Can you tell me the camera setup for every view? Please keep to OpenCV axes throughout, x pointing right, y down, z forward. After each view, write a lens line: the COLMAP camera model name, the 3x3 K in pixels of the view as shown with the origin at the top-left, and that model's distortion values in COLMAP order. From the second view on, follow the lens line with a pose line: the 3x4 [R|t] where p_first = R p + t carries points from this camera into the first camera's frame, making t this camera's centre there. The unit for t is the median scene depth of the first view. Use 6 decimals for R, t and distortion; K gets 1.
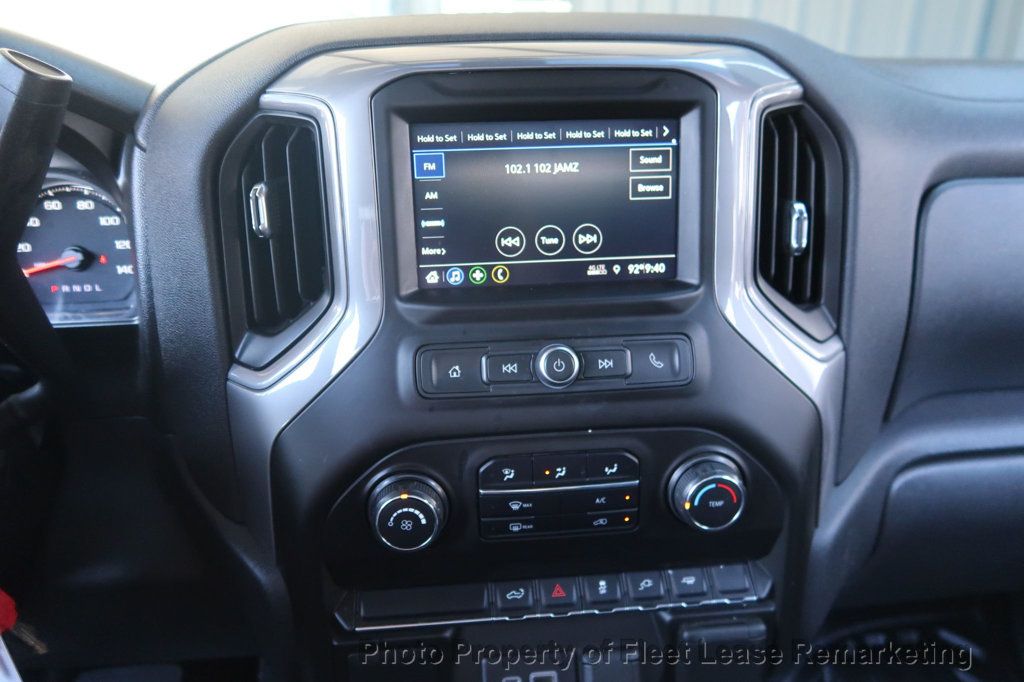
lens RADIAL K [[709.3, 0, 512.0], [0, 709.3, 341.0], [0, 0, 1]] dist [-0.024543, 0.006426]
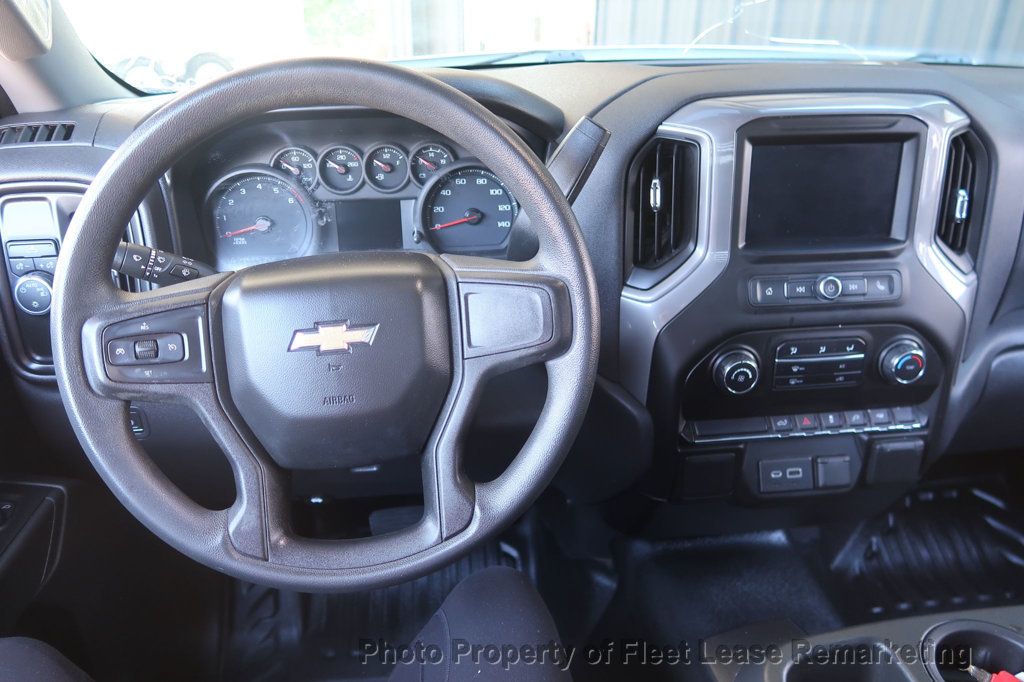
lens RADIAL K [[709.3, 0, 512.0], [0, 709.3, 341.0], [0, 0, 1]] dist [-0.024543, 0.006426]
pose [[0.999898, 0.000243, 0.014275, -0.685480], [-0.001771, 0.994245, 0.107113, -0.018717], [-0.014166, -0.107128, 0.994144, -0.675273]]
